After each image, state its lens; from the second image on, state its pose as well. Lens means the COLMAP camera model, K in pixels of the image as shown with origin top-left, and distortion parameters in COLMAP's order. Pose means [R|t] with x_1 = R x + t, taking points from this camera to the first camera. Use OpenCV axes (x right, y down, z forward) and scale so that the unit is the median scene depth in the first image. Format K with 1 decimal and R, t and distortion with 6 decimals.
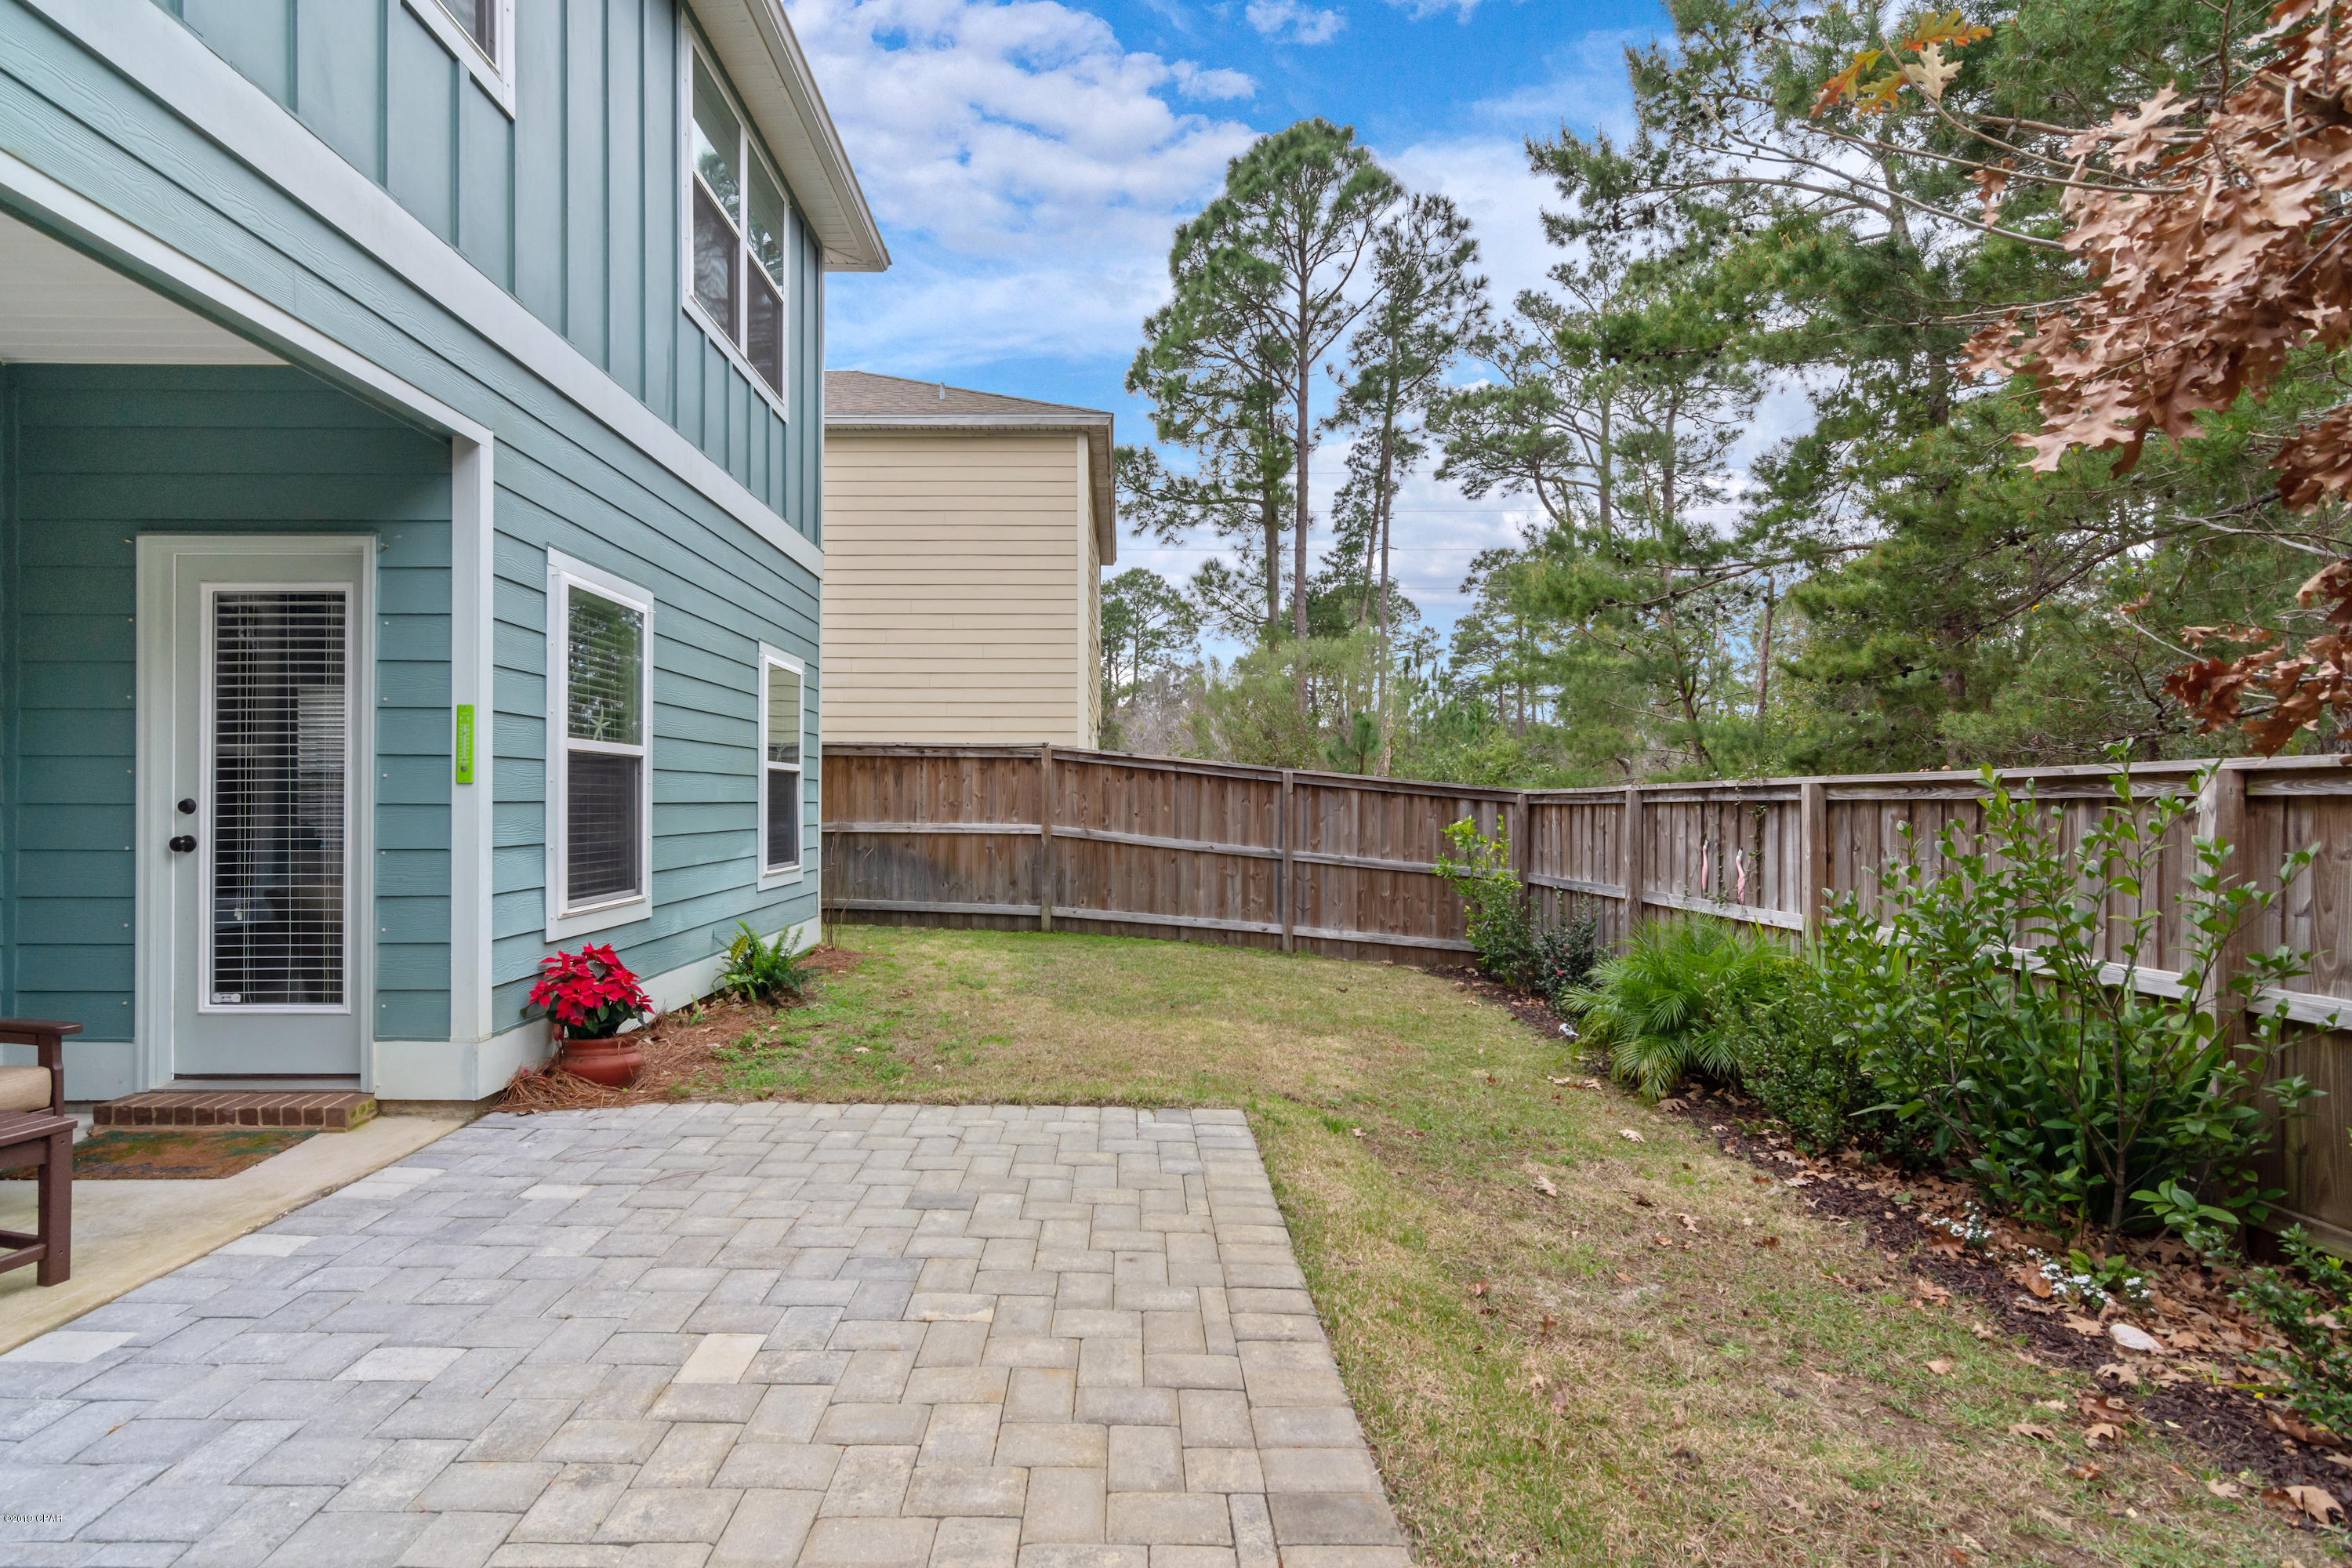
lens RADIAL K [[1154.1, 0, 1160.6], [0, 1154.1, 798.6], [0, 0, 1]] dist [-0.006413, -0.000450]
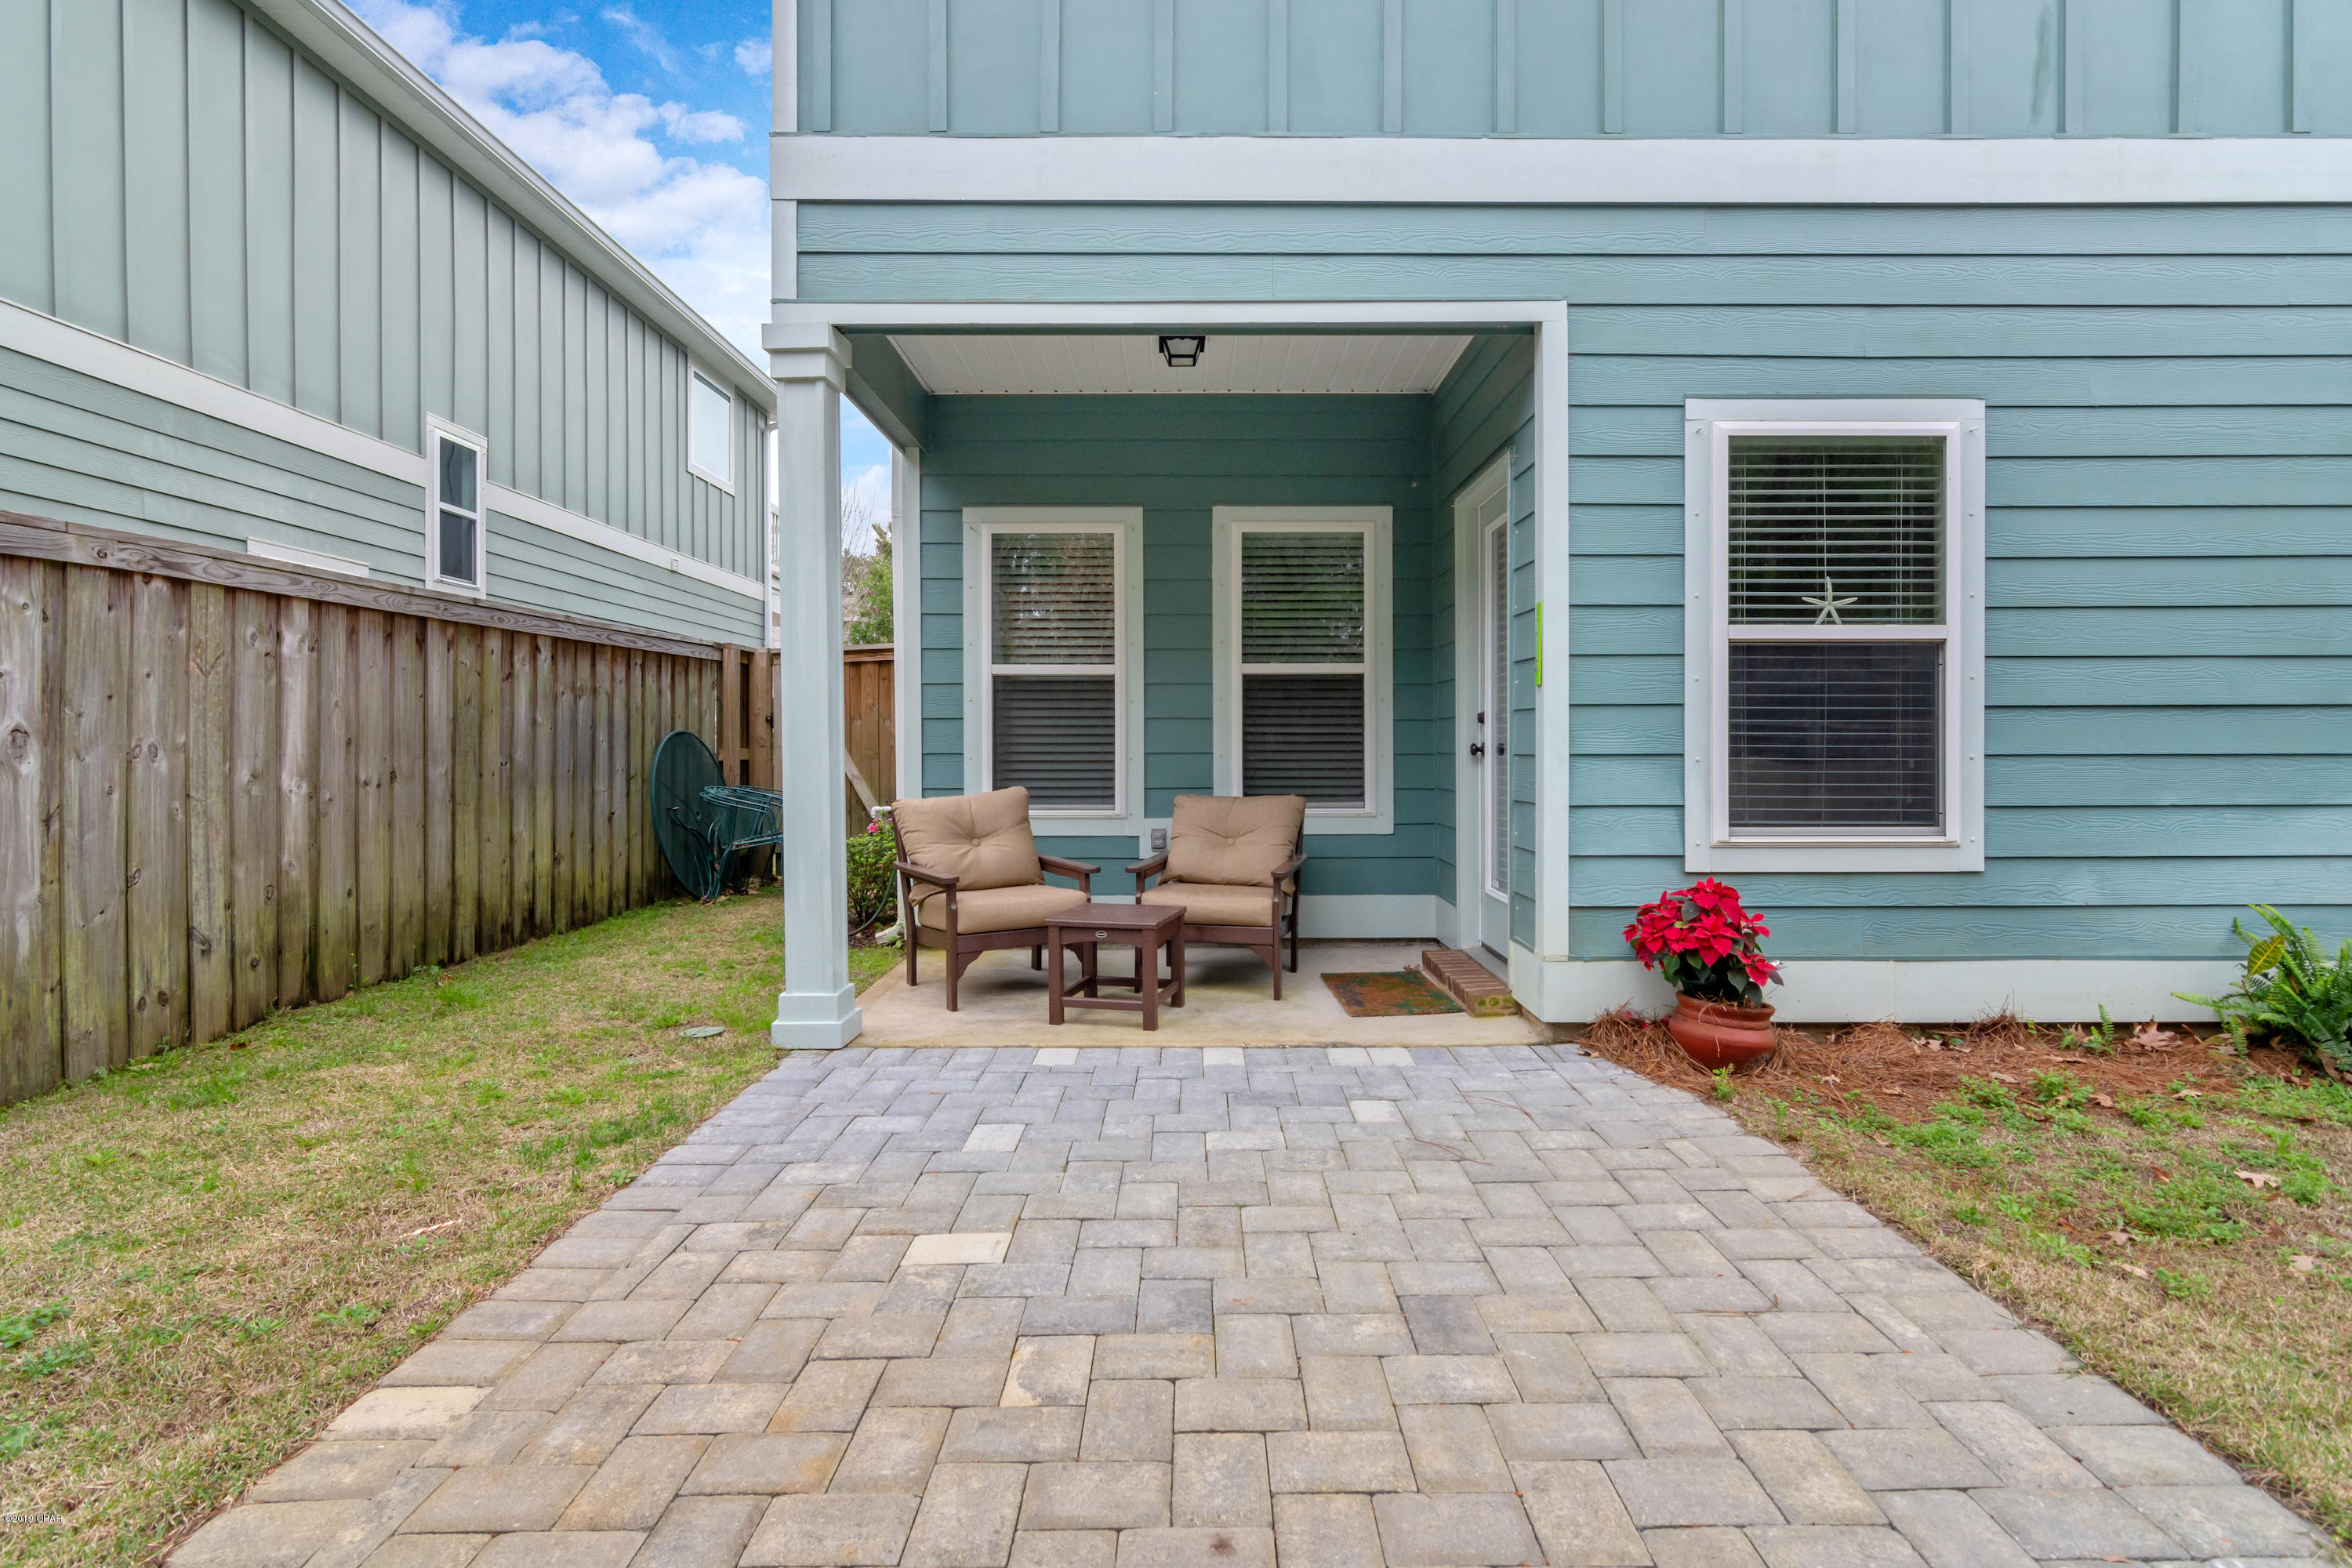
lens RADIAL K [[1140.0, 0, 1178.8], [0, 1140.0, 756.4], [0, 0, 1]] dist [-0.006867, -0.000231]
pose [[-0.032146, 0.006206, -0.999464, 0.343572], [0.002851, 0.999977, 0.006118, 0.038578], [0.999479, -0.002652, -0.032163, 0.732989]]
